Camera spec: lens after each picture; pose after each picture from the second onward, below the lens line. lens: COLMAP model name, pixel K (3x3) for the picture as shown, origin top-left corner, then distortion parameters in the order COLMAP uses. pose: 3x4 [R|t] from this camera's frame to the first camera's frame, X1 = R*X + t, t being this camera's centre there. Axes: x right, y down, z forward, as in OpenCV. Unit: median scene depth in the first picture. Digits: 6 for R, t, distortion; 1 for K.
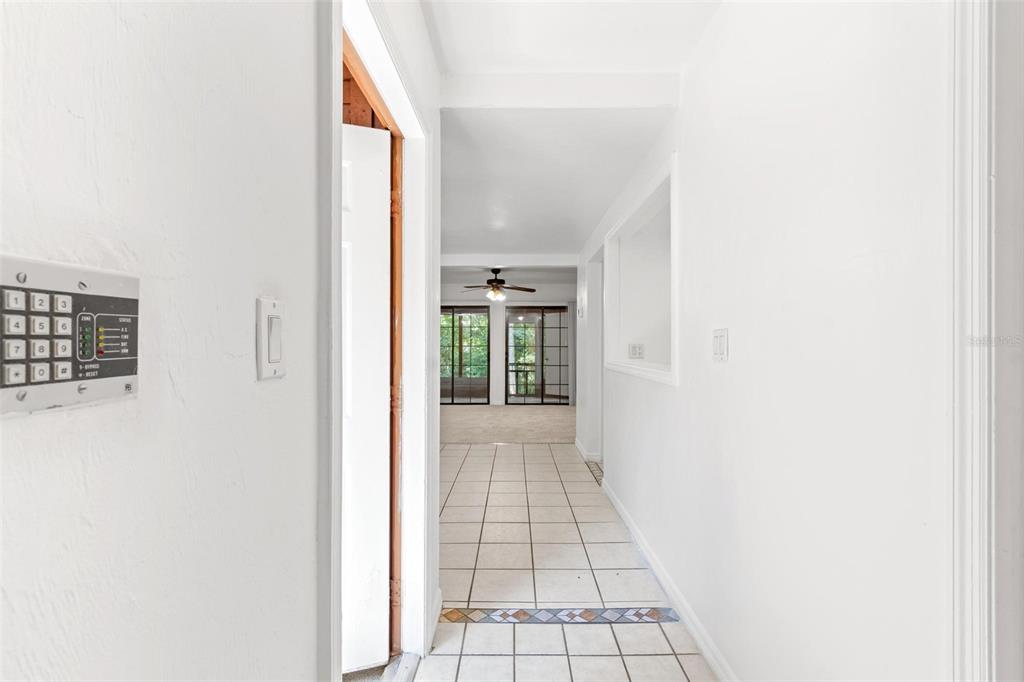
lens RADIAL K [[456.3, 0, 502.8], [0, 456.3, 344.8], [0, 0, 1]] dist [0.002038, -0.000763]
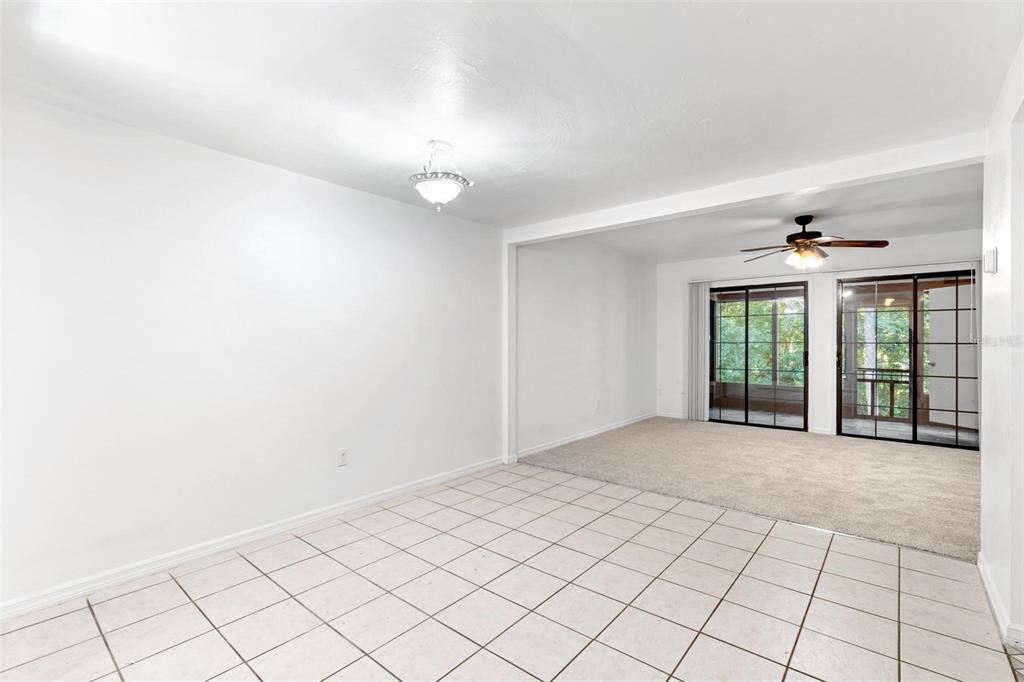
lens RADIAL K [[456.3, 0, 513.9], [0, 456.3, 343.3], [0, 0, 1]] dist [0.002038, -0.000763]
pose [[0.783329, -0.000085, -0.621608, 0.049777], [0.002478, 0.999992, 0.002986, 0.001185], [0.621603, -0.003879, 0.783323, 0.227772]]
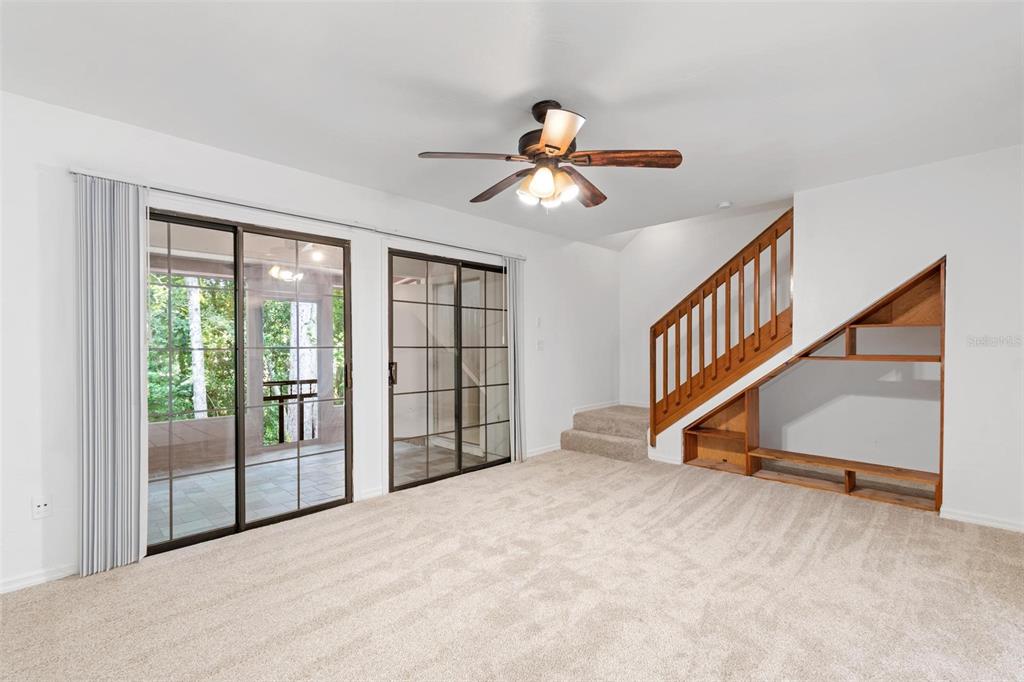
lens RADIAL K [[456.3, 0, 512.8], [0, 456.3, 346.4], [0, 0, 1]] dist [0.002038, -0.000763]
pose [[0.683534, -0.007215, 0.729883, -0.219497], [0.002695, 0.999969, 0.007360, -0.000415], [-0.729914, -0.003064, 0.683532, 0.655944]]
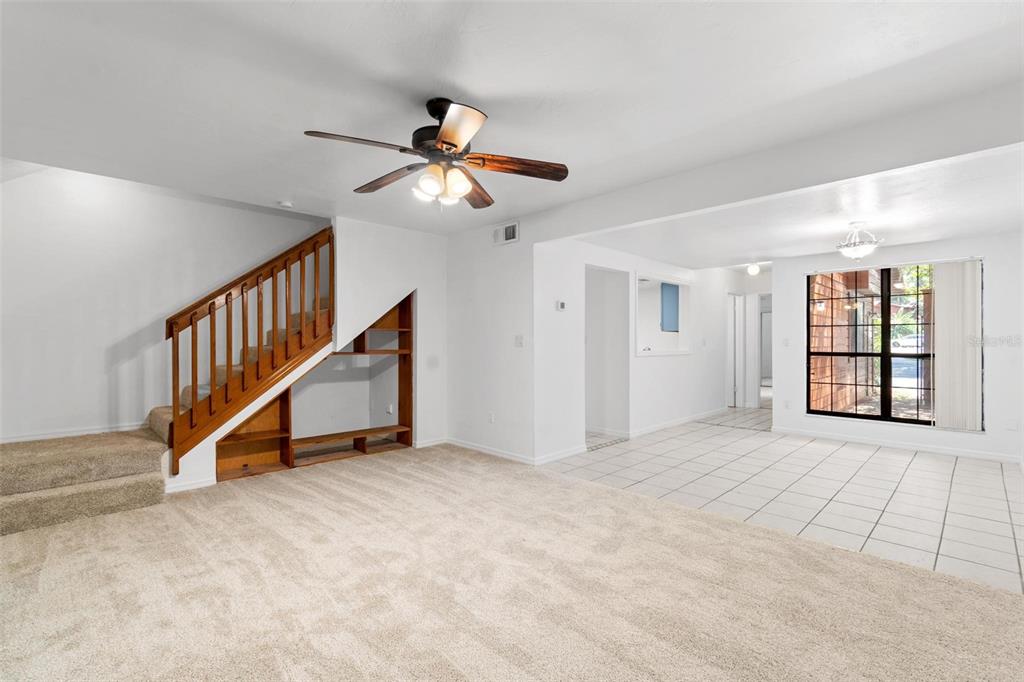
lens RADIAL K [[456.3, 0, 516.3], [0, 456.3, 345.4], [0, 0, 1]] dist [0.002038, -0.000763]
pose [[-0.724546, -0.003469, 0.689218, -0.221607], [-0.001178, 0.999992, 0.003795, 0.003291], [-0.689226, 0.001937, -0.724544, 0.979379]]
